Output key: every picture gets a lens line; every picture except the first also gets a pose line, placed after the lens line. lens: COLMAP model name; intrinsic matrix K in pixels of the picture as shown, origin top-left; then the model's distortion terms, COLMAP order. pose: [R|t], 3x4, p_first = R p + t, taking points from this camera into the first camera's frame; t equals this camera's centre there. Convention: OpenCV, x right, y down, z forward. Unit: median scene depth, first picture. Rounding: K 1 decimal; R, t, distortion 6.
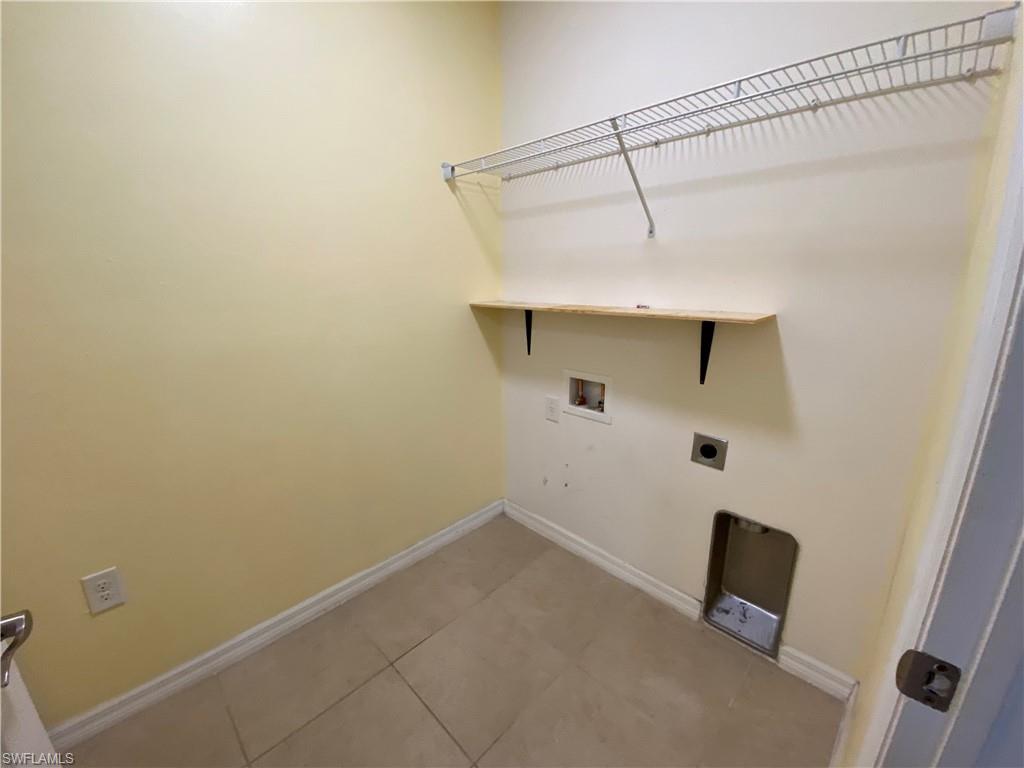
lens RADIAL K [[414.6, 0, 512.0], [0, 414.6, 384.0], [0, 0, 1]] dist [0.034176, -0.025462]
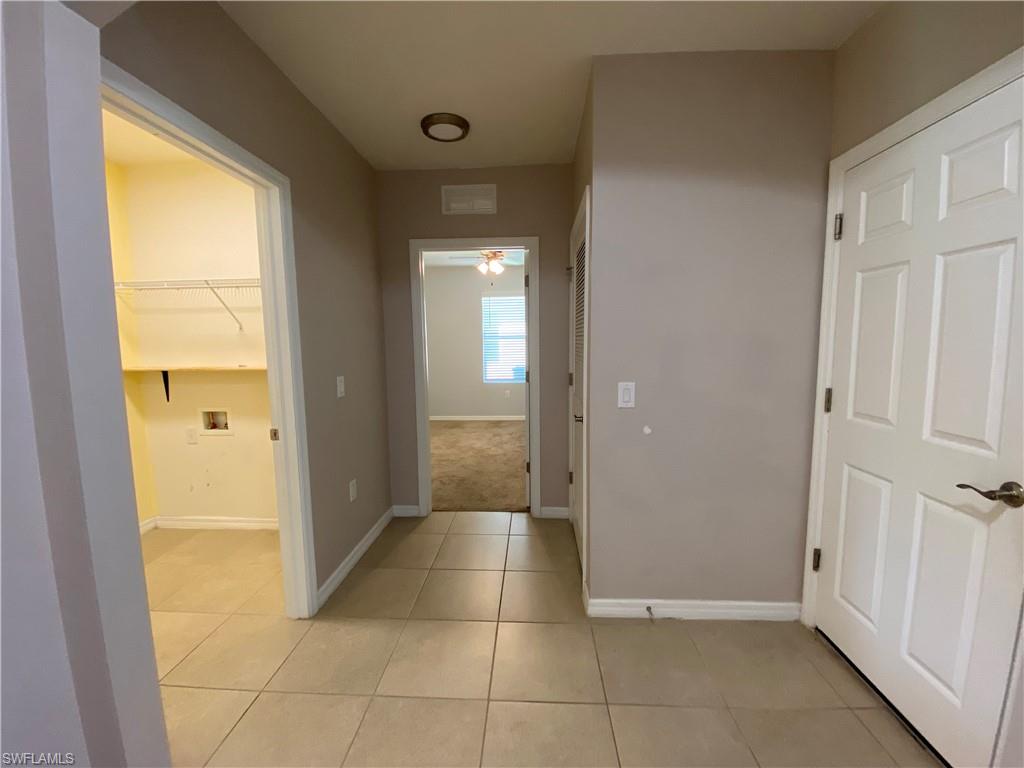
lens RADIAL K [[414.6, 0, 512.0], [0, 414.6, 384.0], [0, 0, 1]] dist [0.034176, -0.025462]
pose [[0.759852, -0.067271, 0.646607, 0.009763], [0.167084, 0.981428, -0.094242, 0.226649], [-0.628258, 0.179648, 0.756980, -0.968603]]
